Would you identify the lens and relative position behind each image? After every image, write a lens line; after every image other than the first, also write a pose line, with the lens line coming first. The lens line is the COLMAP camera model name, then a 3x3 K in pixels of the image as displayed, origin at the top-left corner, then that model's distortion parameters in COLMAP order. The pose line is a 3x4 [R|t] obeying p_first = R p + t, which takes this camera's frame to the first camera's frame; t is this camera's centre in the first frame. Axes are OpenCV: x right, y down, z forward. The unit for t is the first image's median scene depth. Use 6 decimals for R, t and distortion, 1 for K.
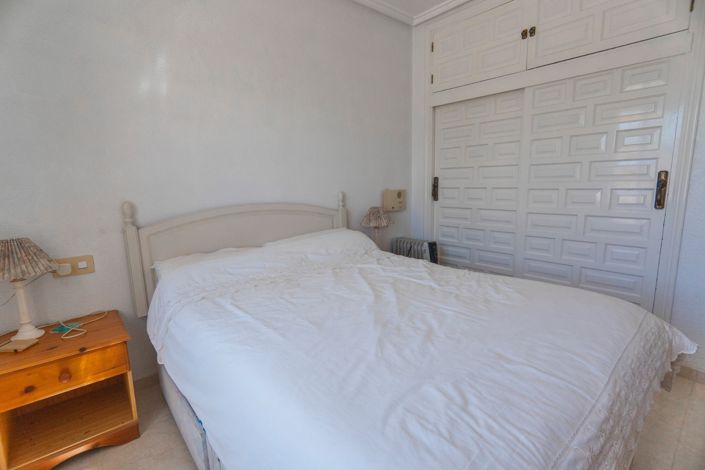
lens RADIAL K [[332.1, 0, 351.4], [0, 332.1, 236.6], [0, 0, 1]] dist [-0.018493, 0.007543]
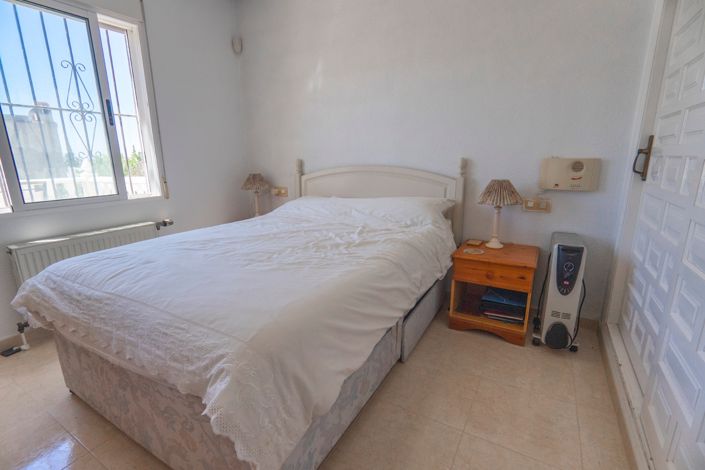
lens RADIAL K [[332.1, 0, 352.1], [0, 332.1, 235.3], [0, 0, 1]] dist [-0.018493, 0.007543]
pose [[0.330420, 0.235528, -0.913974, 0.886838], [-0.150935, 0.969087, 0.195165, -0.081054], [0.931687, 0.073465, 0.355755, 0.553701]]
